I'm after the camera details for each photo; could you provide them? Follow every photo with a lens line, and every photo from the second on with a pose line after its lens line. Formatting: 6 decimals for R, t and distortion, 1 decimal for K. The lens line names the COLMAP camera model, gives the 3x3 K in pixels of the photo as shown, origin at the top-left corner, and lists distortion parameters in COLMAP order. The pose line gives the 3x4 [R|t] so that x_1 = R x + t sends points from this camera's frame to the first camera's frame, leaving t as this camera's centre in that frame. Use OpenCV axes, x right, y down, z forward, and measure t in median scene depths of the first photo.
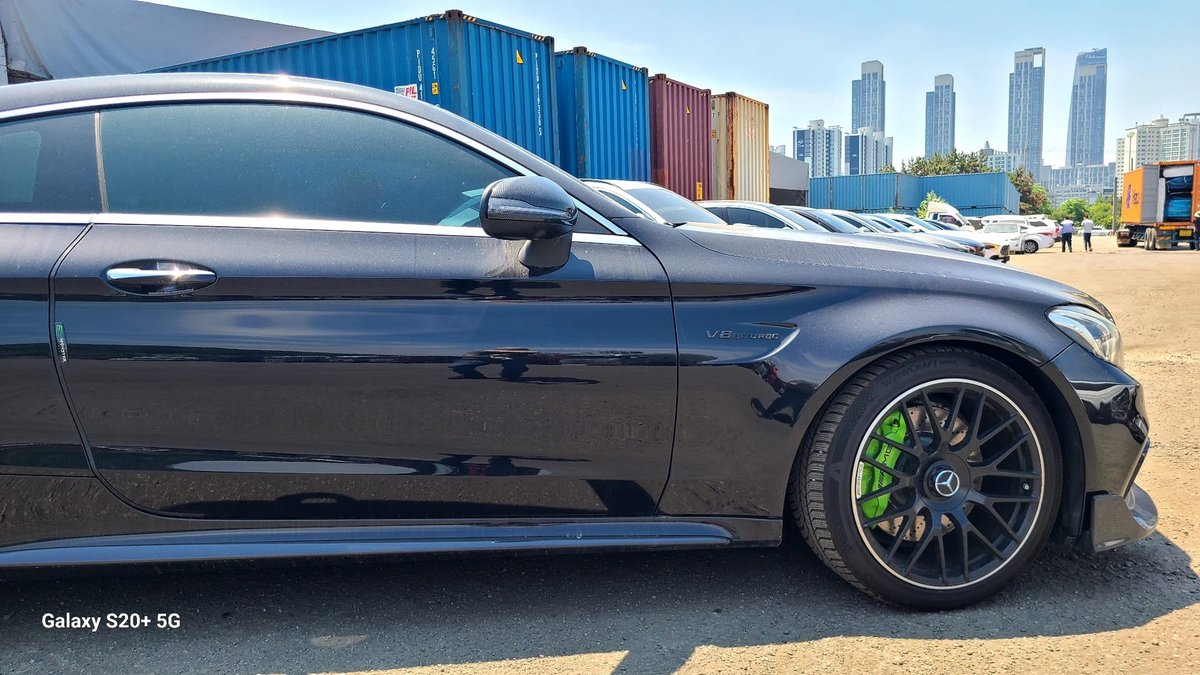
lens RADIAL K [[892.2, 0, 614.5], [0, 892.2, 354.5], [0, 0, 1]] dist [0.068420, -0.064239]
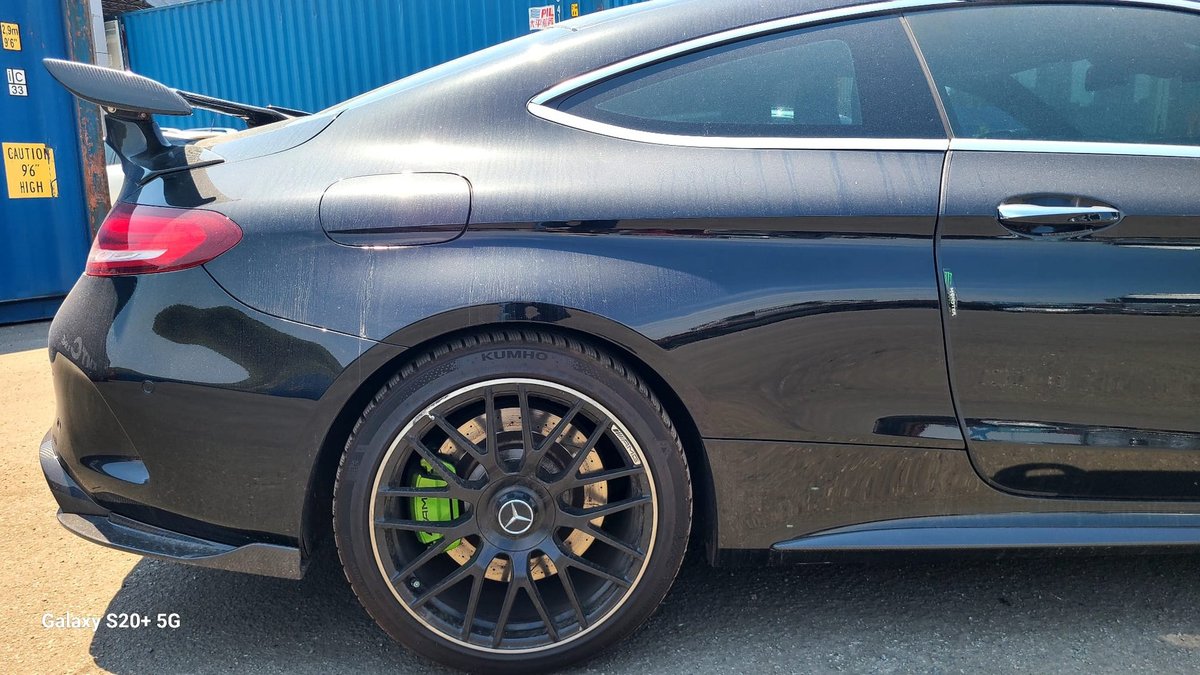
lens RADIAL K [[892.2, 0, 614.5], [0, 892.2, 354.5], [0, 0, 1]] dist [0.068420, -0.064239]
pose [[0.999660, 0.014754, -0.021511, -0.129735], [-0.013139, 0.997221, 0.073339, -0.001907], [0.022533, -0.073031, 0.997075, 0.021527]]
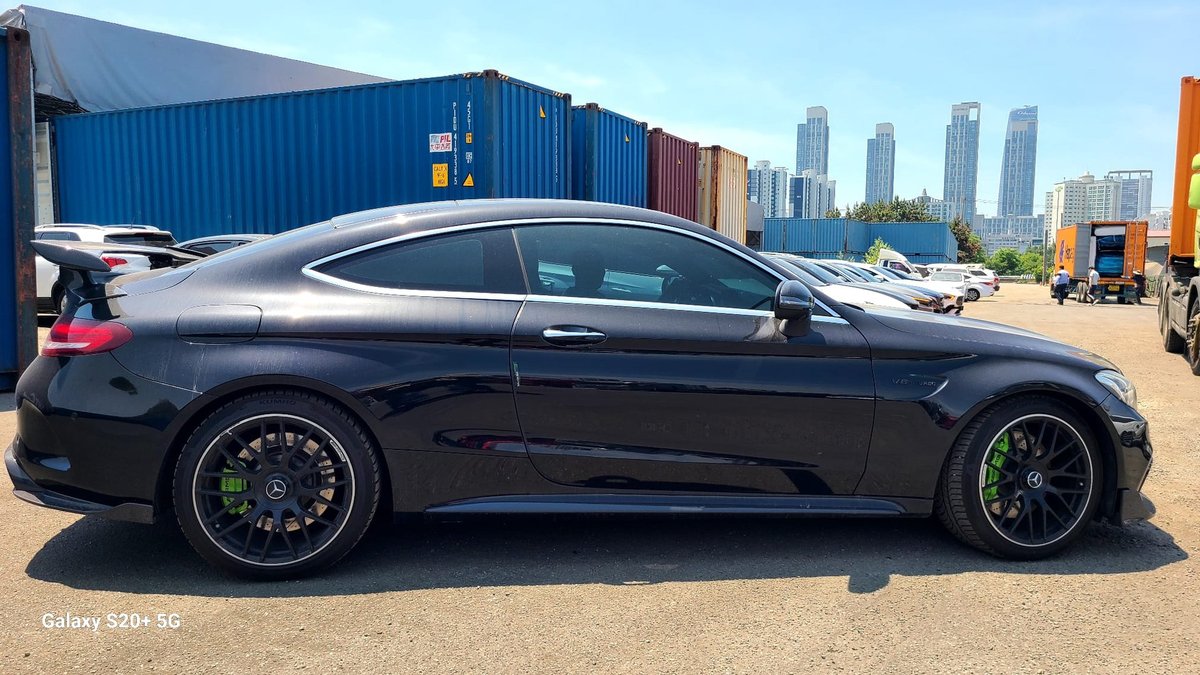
lens RADIAL K [[886.8, 0, 613.3], [0, 886.8, 349.5], [0, 0, 1]] dist [0.064923, -0.060989]
pose [[0.997730, 0.034986, 0.057546, -0.076013], [-0.032743, 0.998684, -0.039474, -0.000019], [-0.058851, 0.037500, 0.997562, -0.088069]]
